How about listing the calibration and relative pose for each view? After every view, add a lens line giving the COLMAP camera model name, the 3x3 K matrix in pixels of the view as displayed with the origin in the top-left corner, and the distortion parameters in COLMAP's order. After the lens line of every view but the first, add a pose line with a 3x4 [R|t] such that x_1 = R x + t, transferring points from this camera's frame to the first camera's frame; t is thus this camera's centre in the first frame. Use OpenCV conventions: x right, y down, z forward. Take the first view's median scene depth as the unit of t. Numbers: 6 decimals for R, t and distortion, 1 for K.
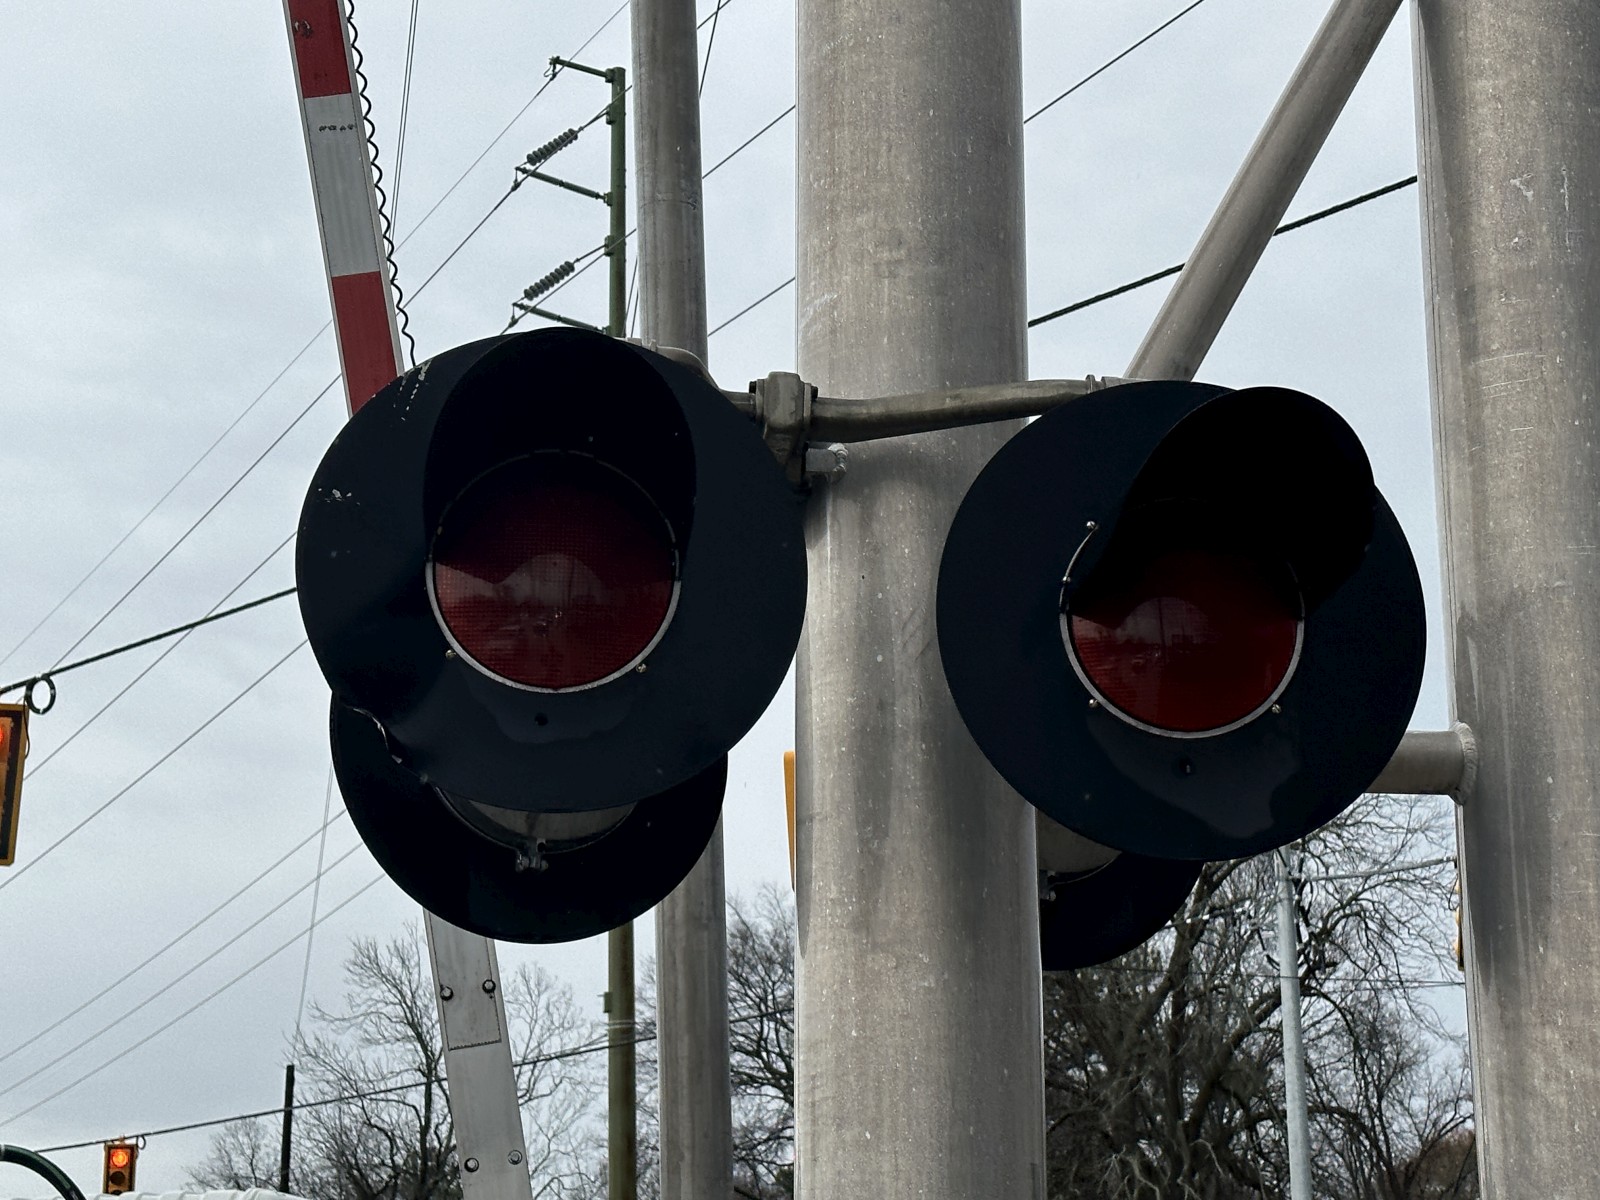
lens RADIAL K [[2974.2, 0, 810.1], [0, 2974.2, 597.6], [0, 0, 1]] dist [0.068974, 0.000000]
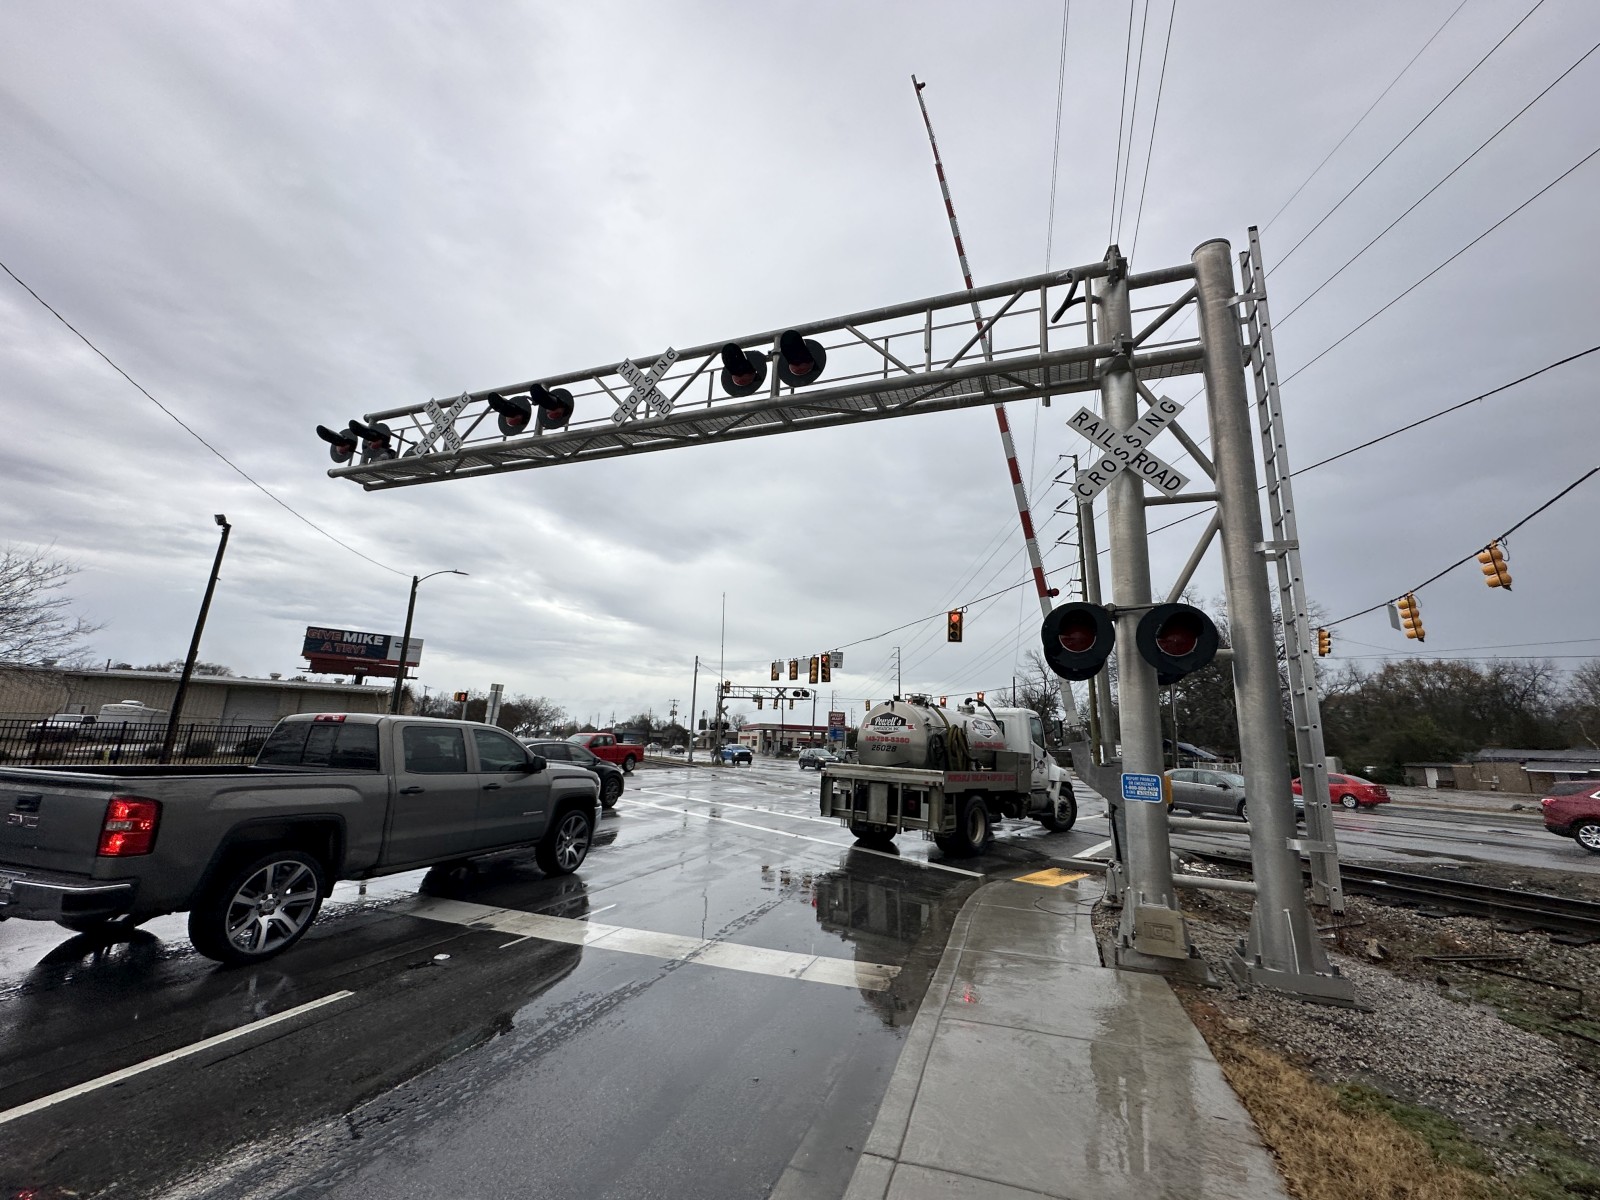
lens RADIAL K [[640.0, 0, 799.1], [0, 640.0, 598.6], [0, 0, 1]] dist [0.002397, -0.000212]
pose [[0.883180, -0.058125, -0.465418, 0.044295], [0.074885, 0.997037, 0.017585, -0.162019], [0.463017, -0.050383, 0.884916, -0.657300]]
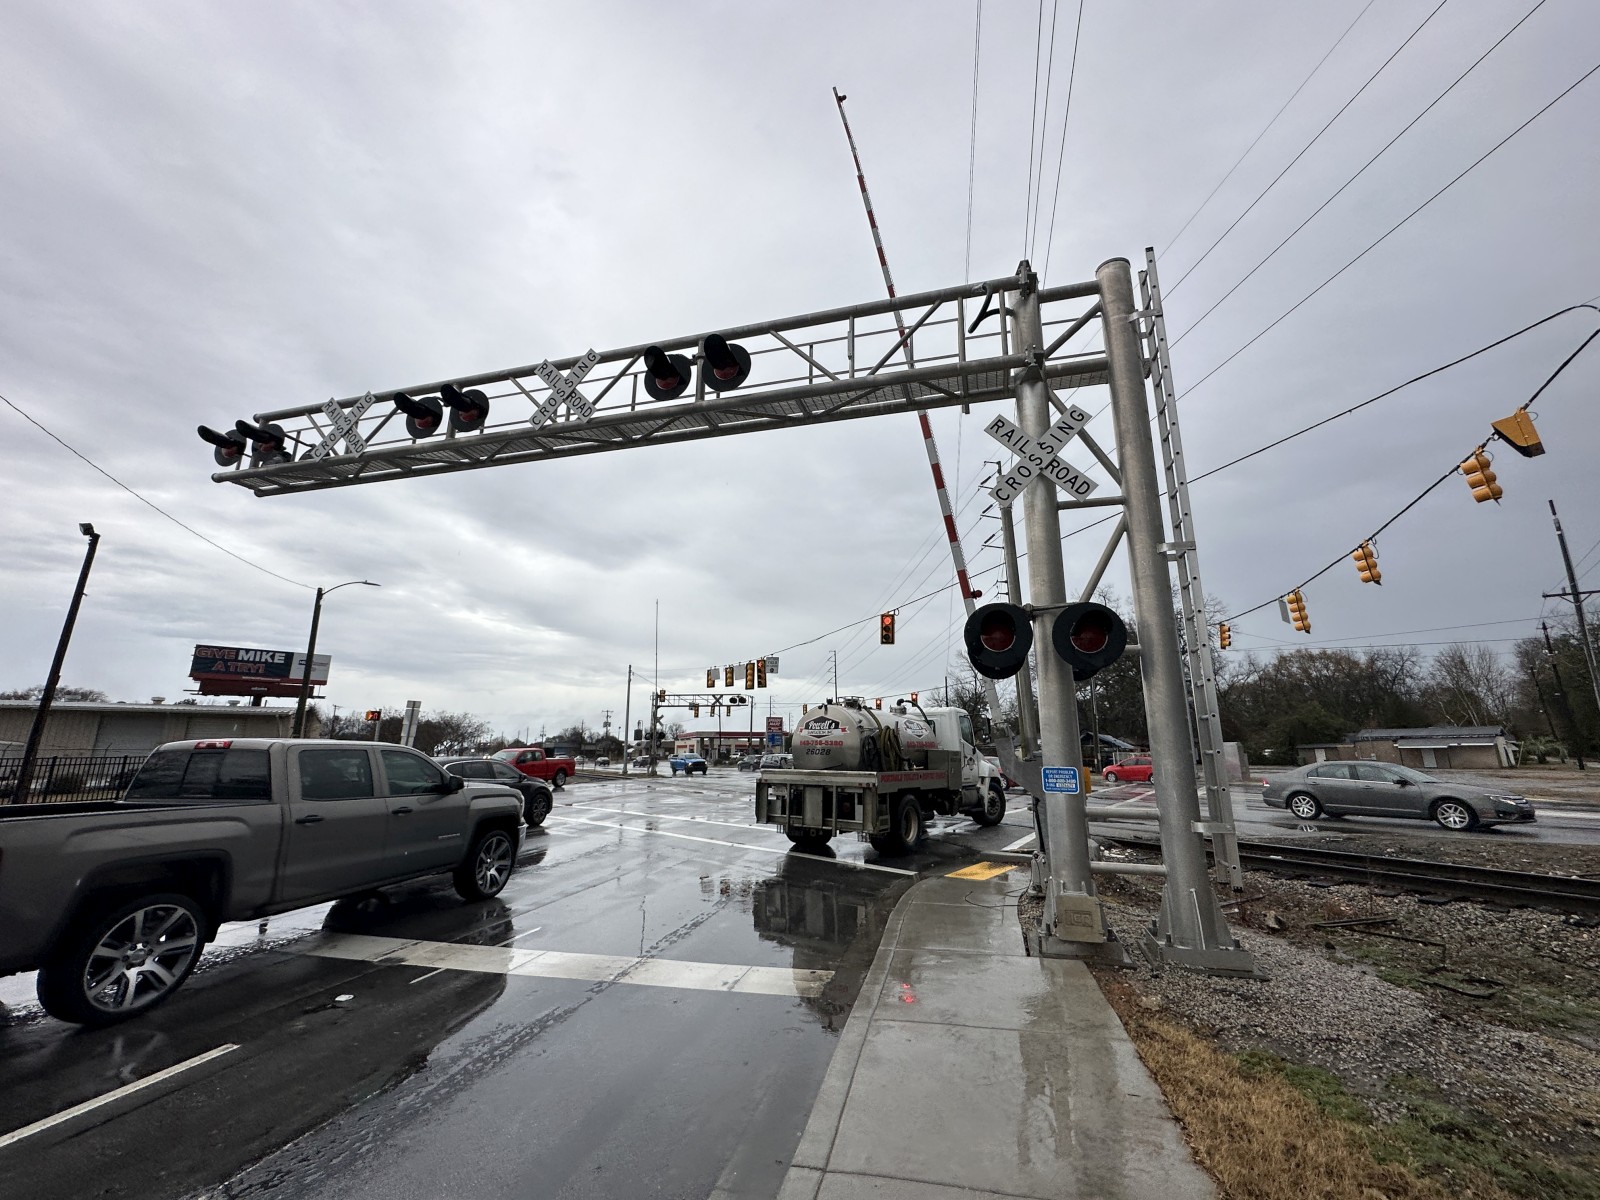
lens RADIAL K [[640.0, 0, 799.3], [0, 640.0, 598.1], [0, 0, 1]] dist [0.002397, -0.000212]
pose [[0.923853, -0.078245, -0.374664, 0.058992], [0.091212, 0.995687, 0.016972, -0.160739], [0.371720, -0.049854, 0.927005, -0.642448]]
